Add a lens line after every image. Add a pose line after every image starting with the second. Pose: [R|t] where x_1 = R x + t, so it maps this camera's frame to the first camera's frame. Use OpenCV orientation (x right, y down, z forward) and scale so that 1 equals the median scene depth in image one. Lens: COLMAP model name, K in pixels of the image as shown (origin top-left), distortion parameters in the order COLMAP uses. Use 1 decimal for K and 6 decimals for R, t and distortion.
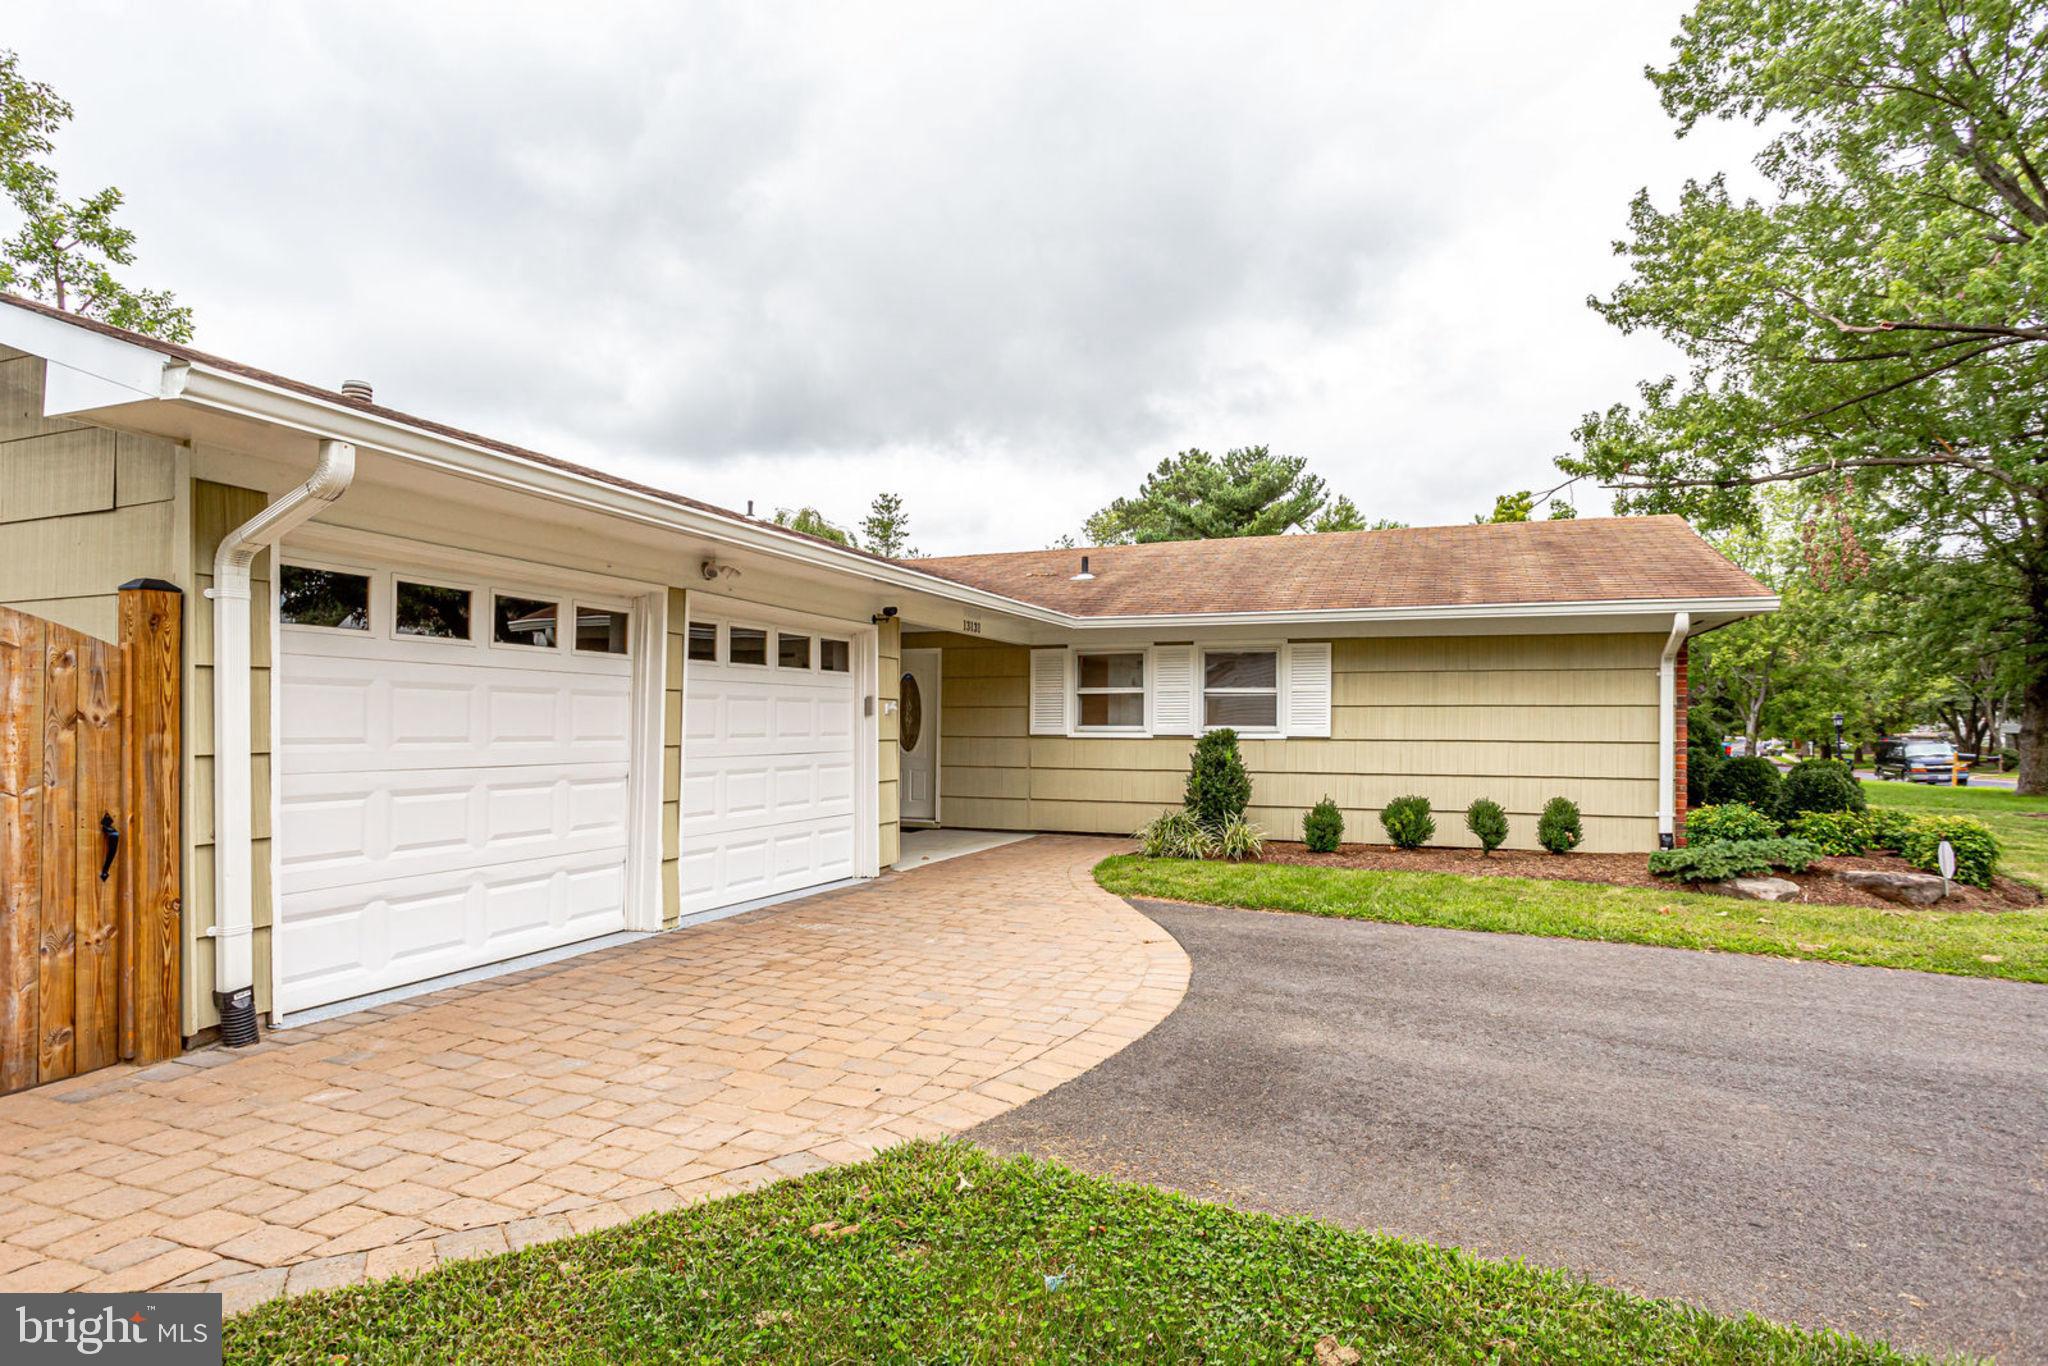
lens RADIAL K [[1081.1, 0, 991.1], [0, 1081.1, 719.7], [0, 0, 1]] dist [-0.026452, 0.008739]
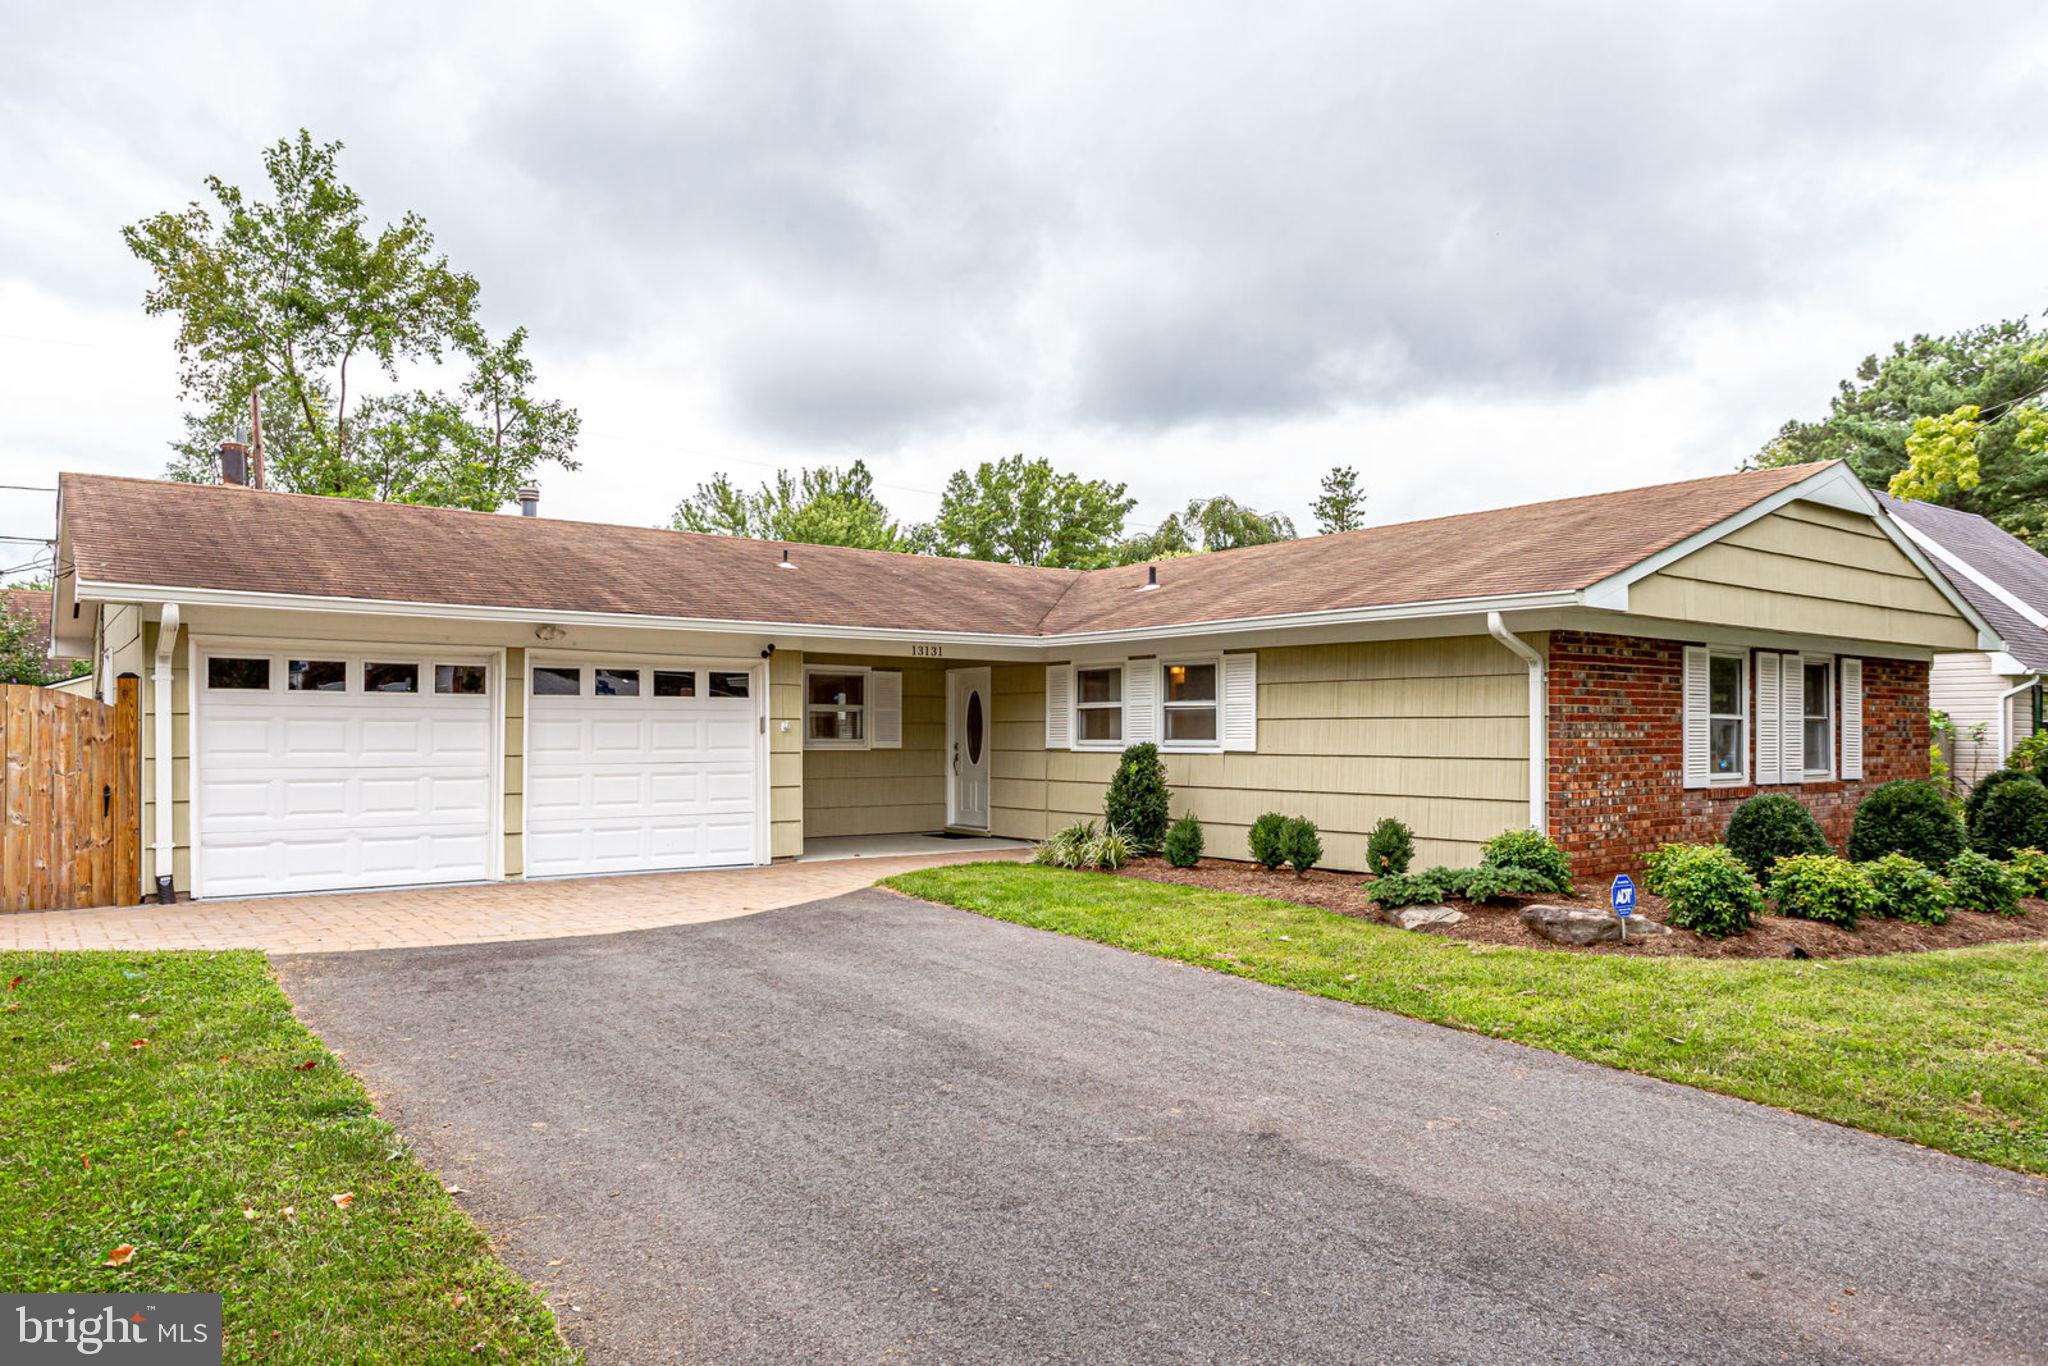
lens RADIAL K [[1307.2, 0, 1001.8], [0, 1307.2, 711.2], [0, 0, 1]] dist [-0.024141, 0.017191]
pose [[0.865651, -0.013584, -0.500464, 1.149421], [0.006488, 0.999852, -0.015916, -0.003498], [0.500606, 0.010531, 0.865611, -0.194190]]
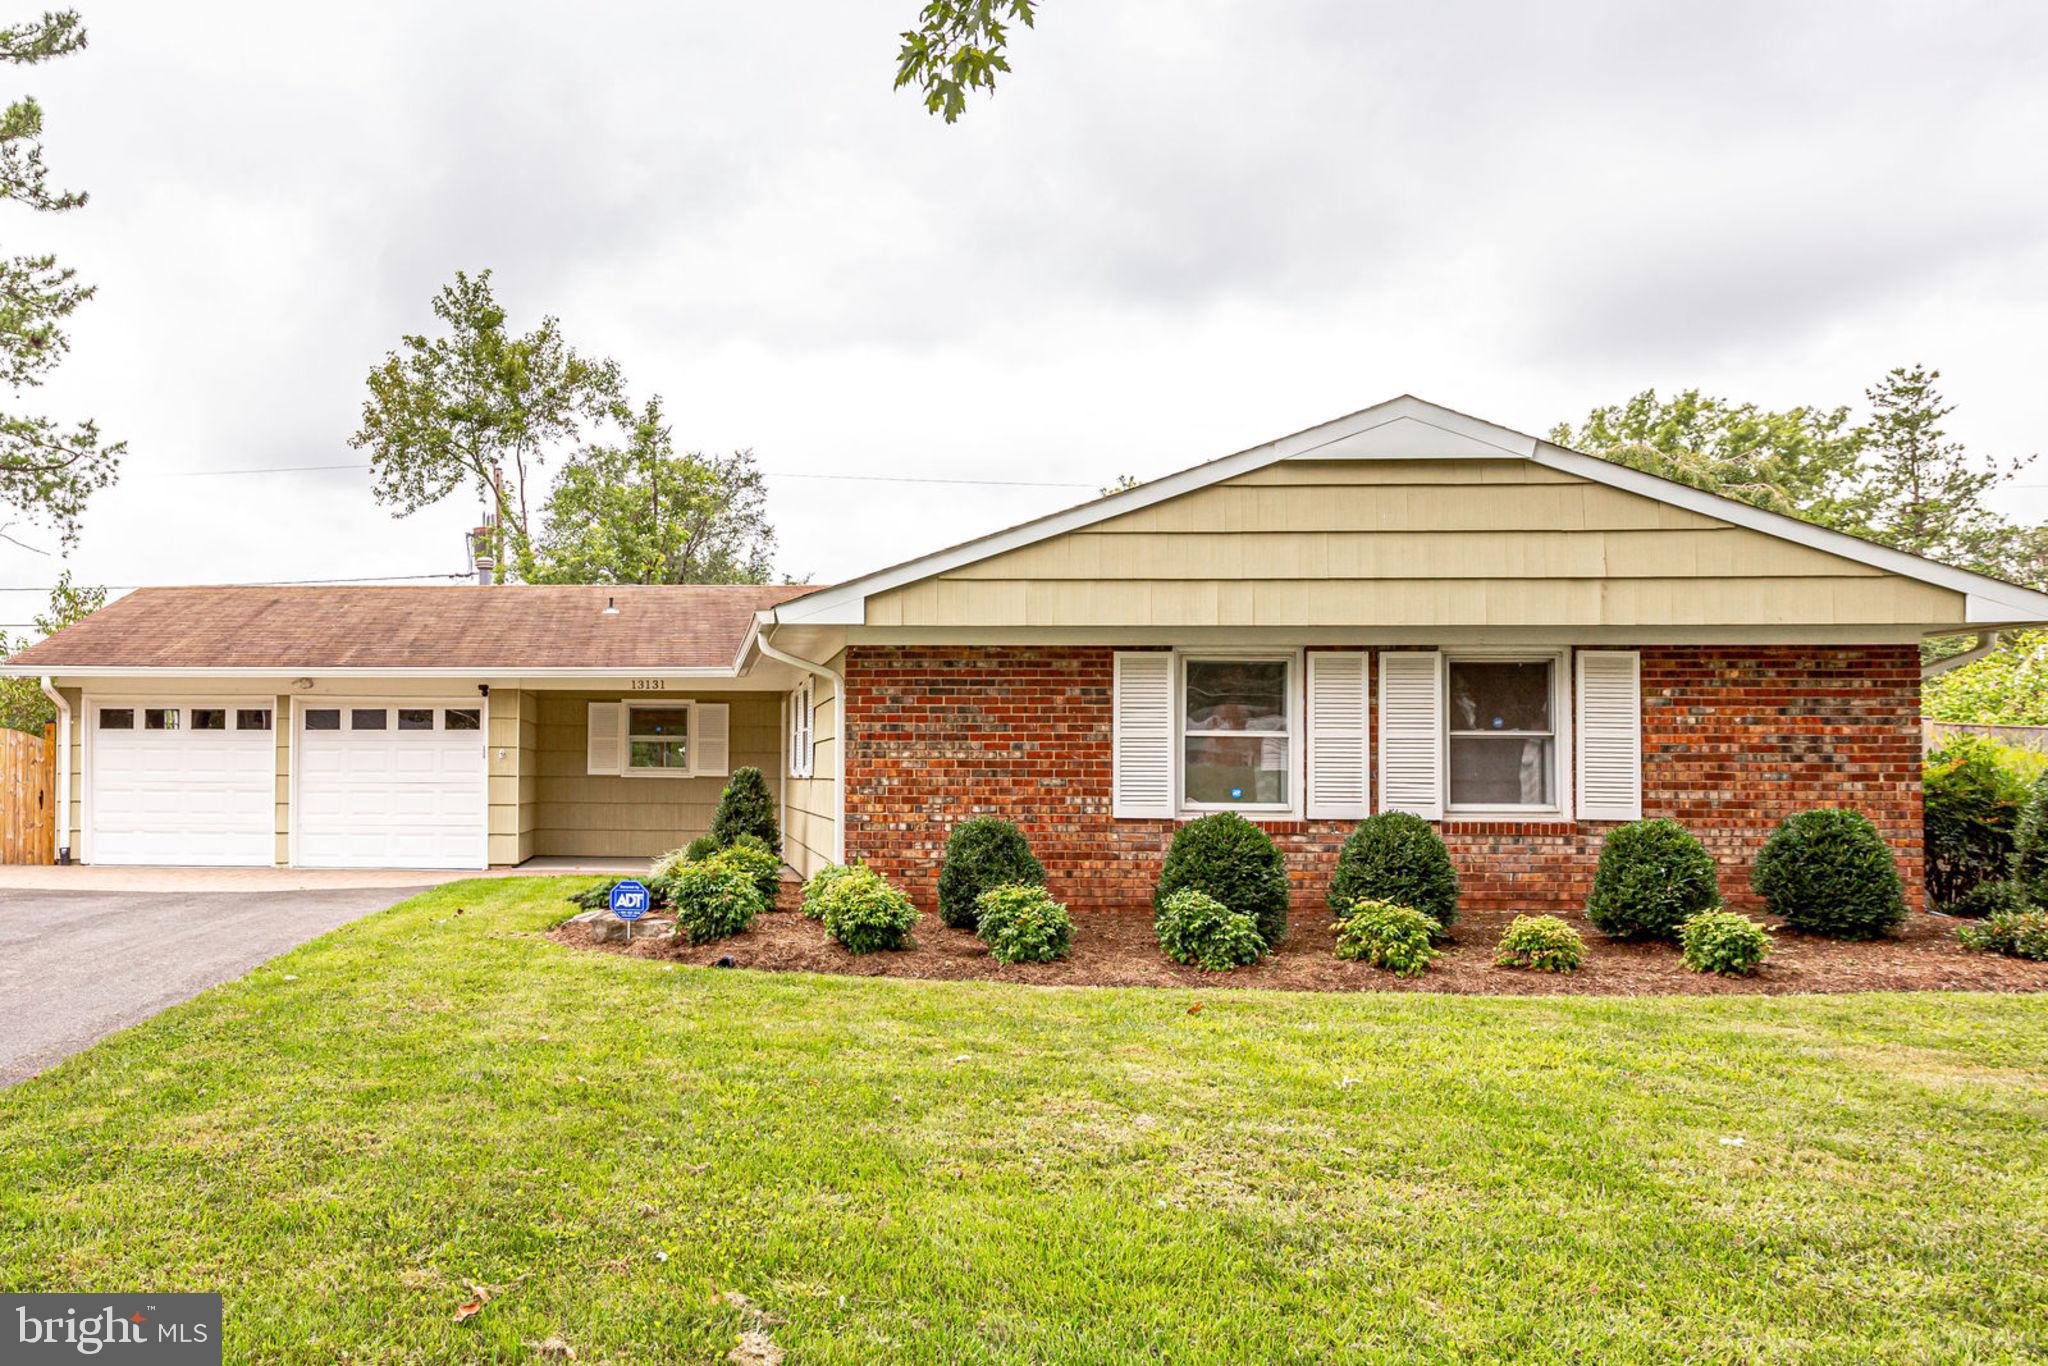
lens RADIAL K [[1503.5, 0, 595.8], [0, 1503.5, 738.6], [0, 0, 1]] dist [-0.019583, 0.011917]
pose [[0.335489, -0.026946, -0.941659, 2.468518], [0.000287, 0.999594, -0.028502, 0.035269], [0.942044, 0.009292, 0.335360, 0.612385]]
